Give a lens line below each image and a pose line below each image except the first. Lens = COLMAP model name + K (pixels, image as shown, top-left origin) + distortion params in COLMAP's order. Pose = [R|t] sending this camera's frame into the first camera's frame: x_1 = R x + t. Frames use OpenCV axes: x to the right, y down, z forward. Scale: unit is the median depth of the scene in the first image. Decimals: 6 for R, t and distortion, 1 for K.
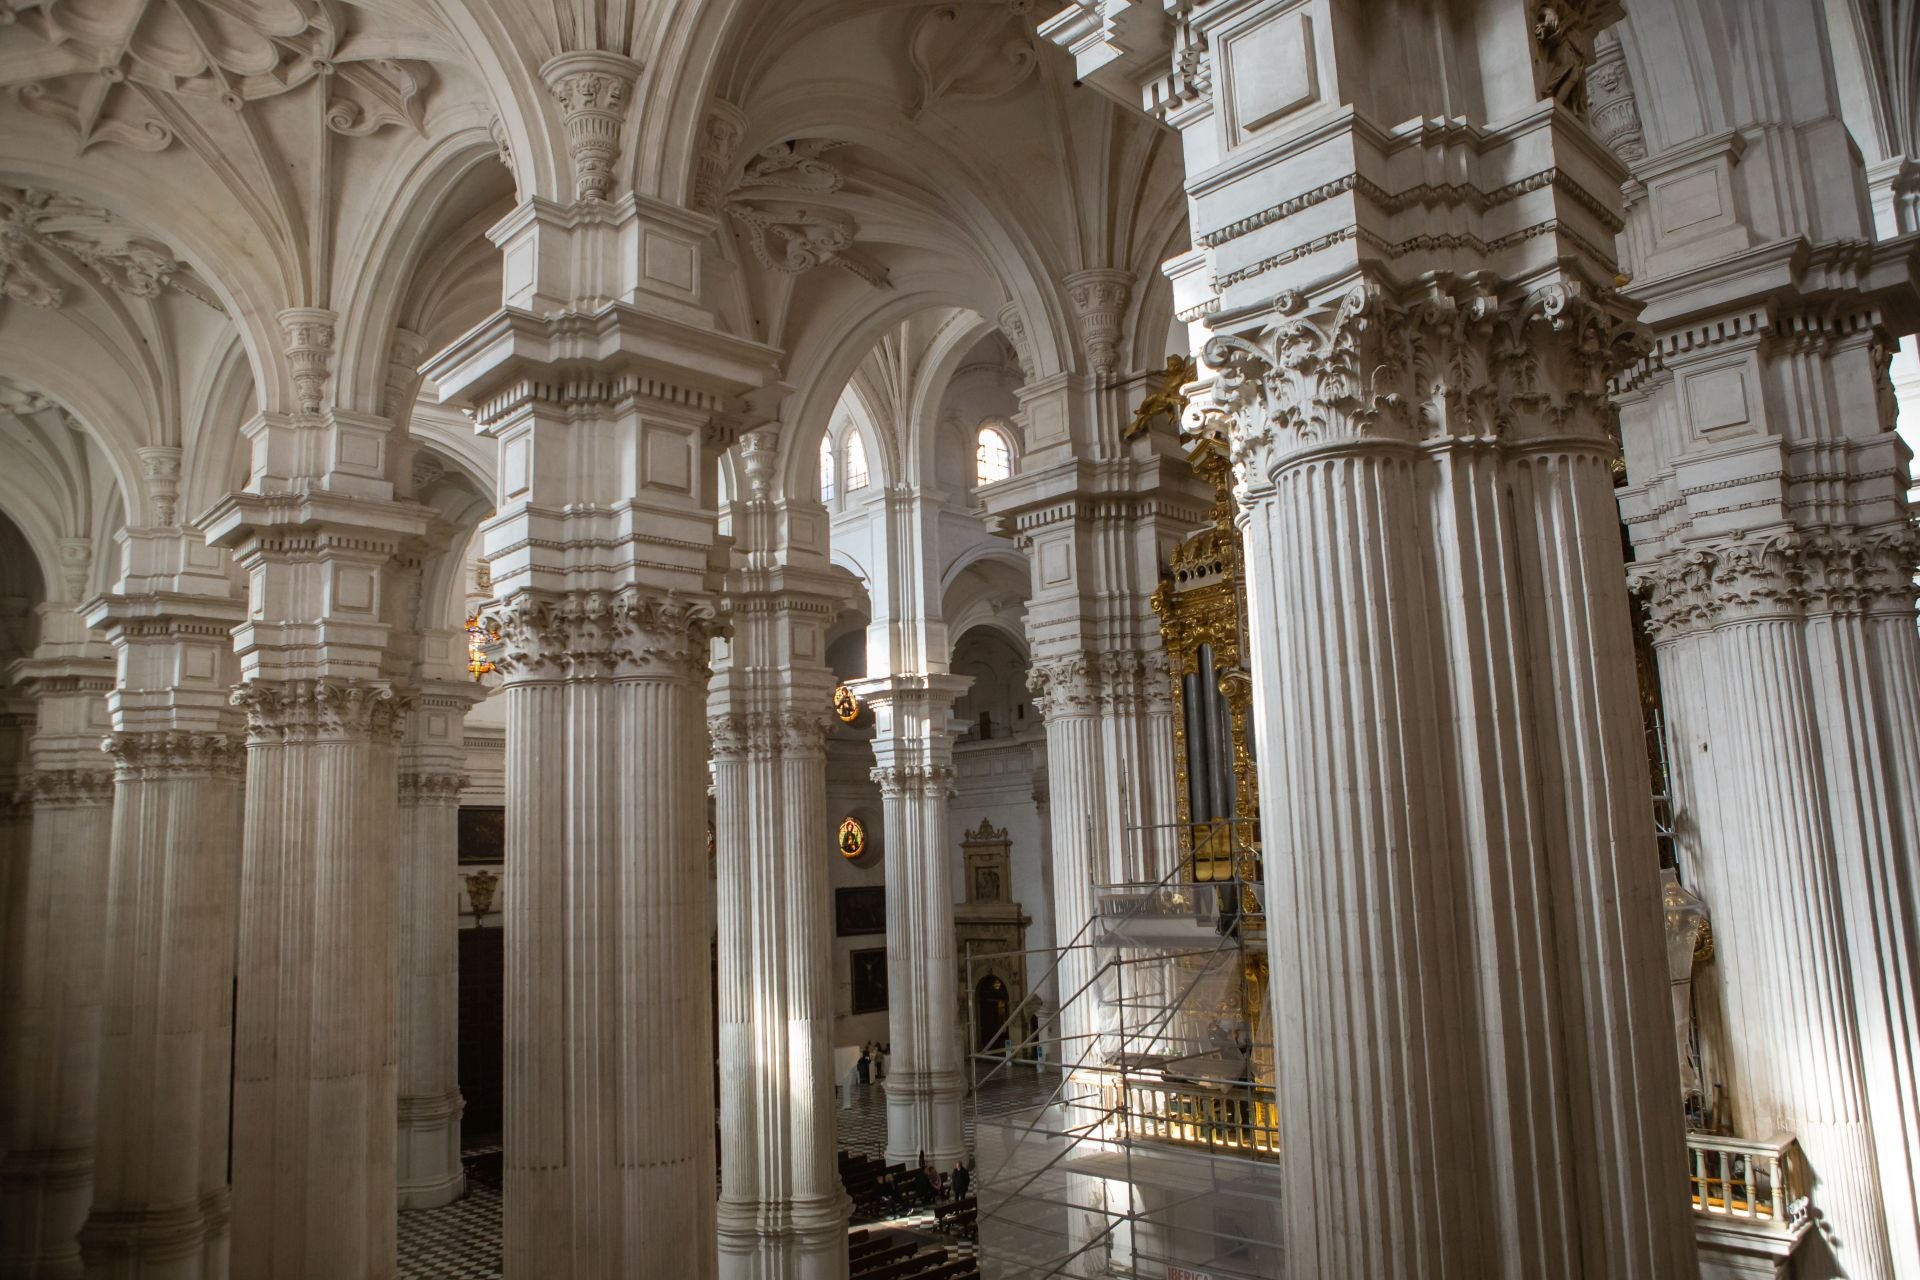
lens RADIAL K [[1316.5, 0, 958.0], [0, 1316.5, 650.5], [0, 0, 1]] dist [-0.100772, 0.070153]
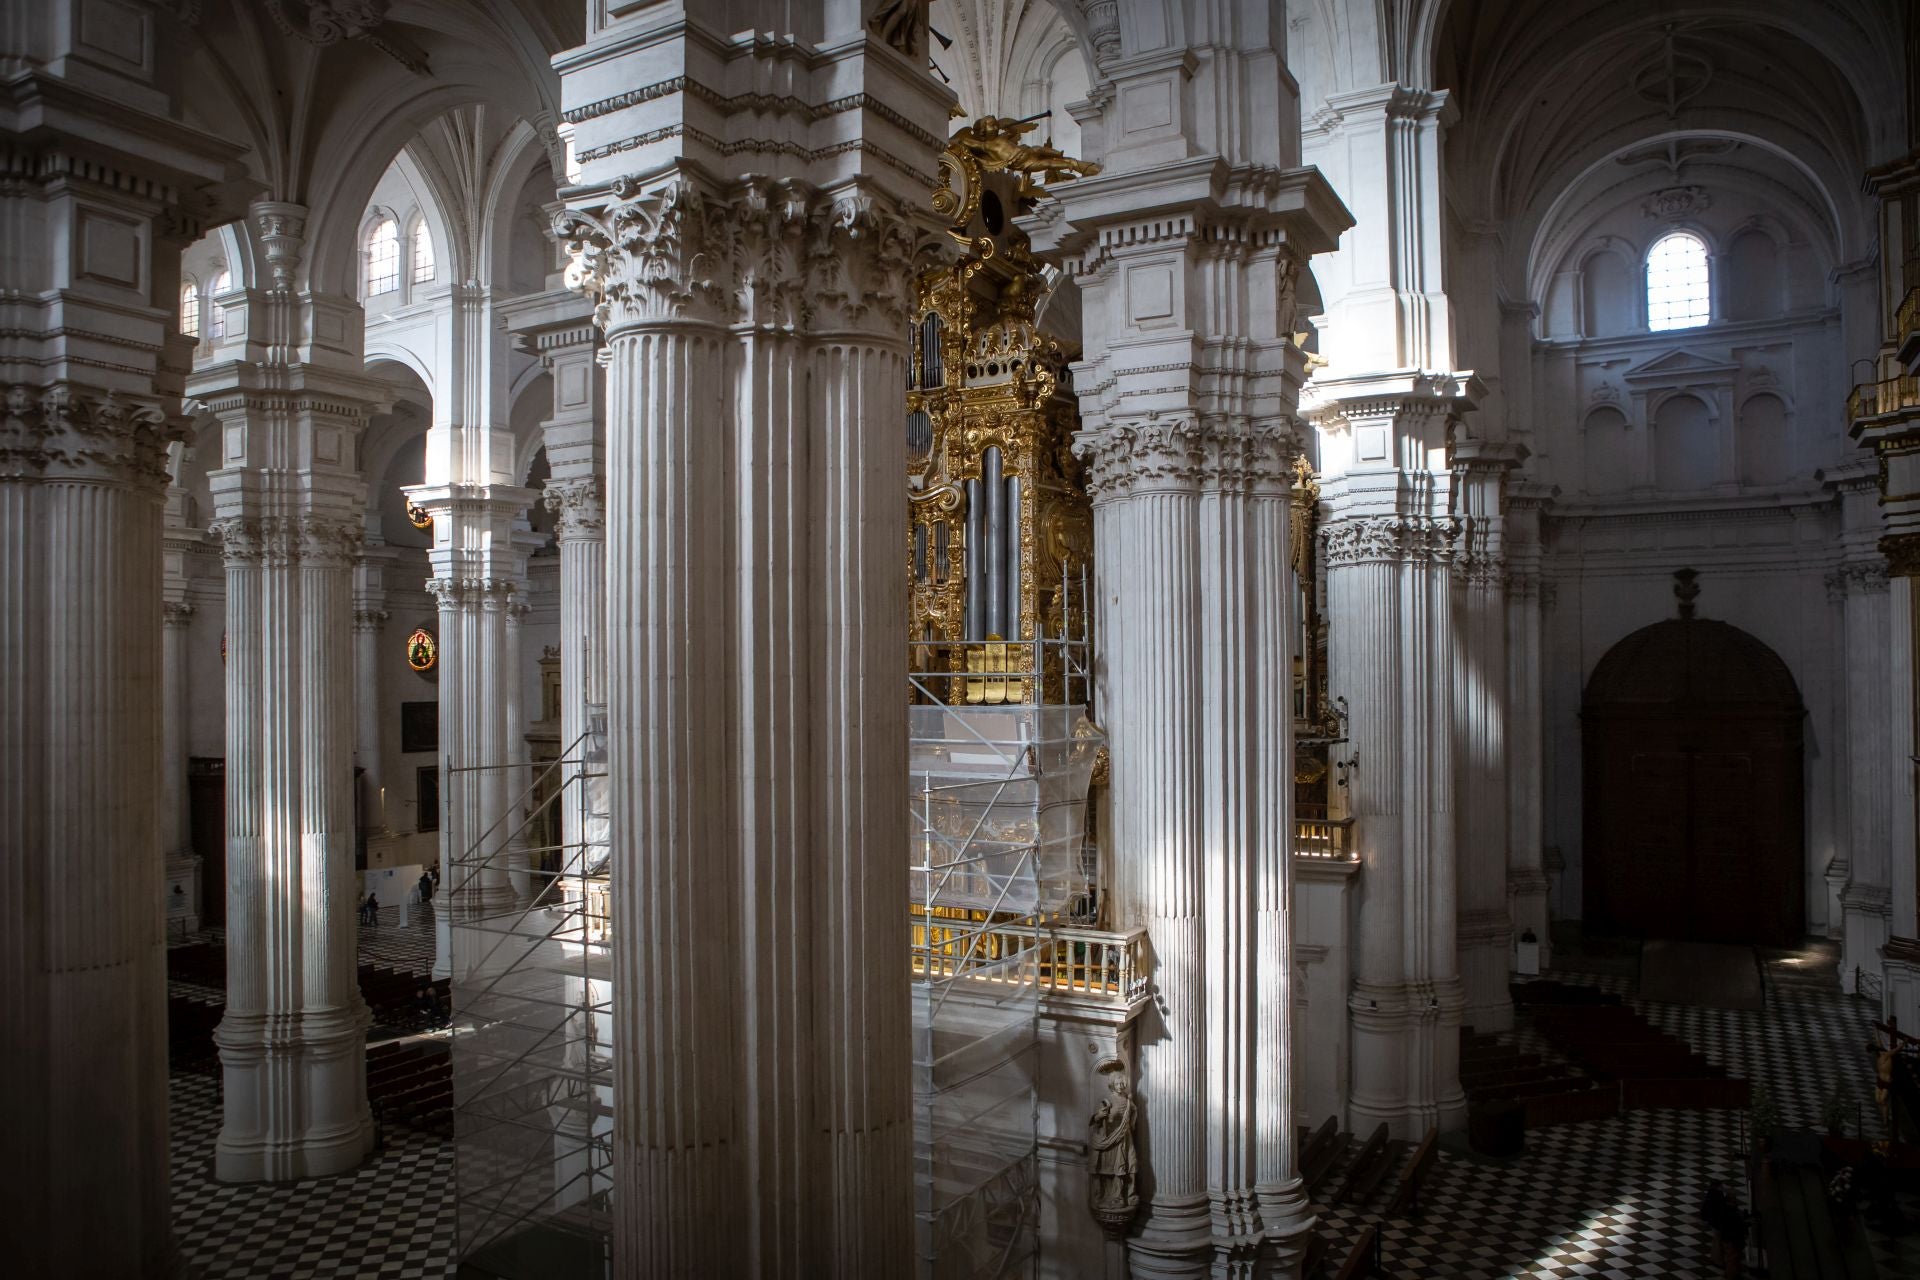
lens RADIAL K [[1349.1, 0, 961.6], [0, 1349.1, 646.9], [0, 0, 1]] dist [-0.107673, 0.078211]
pose [[0.959693, 0.033836, 0.279007, 0.122315], [-0.070080, 0.990179, 0.120970, -0.019438], [-0.272174, -0.135647, 0.952639, -0.111653]]
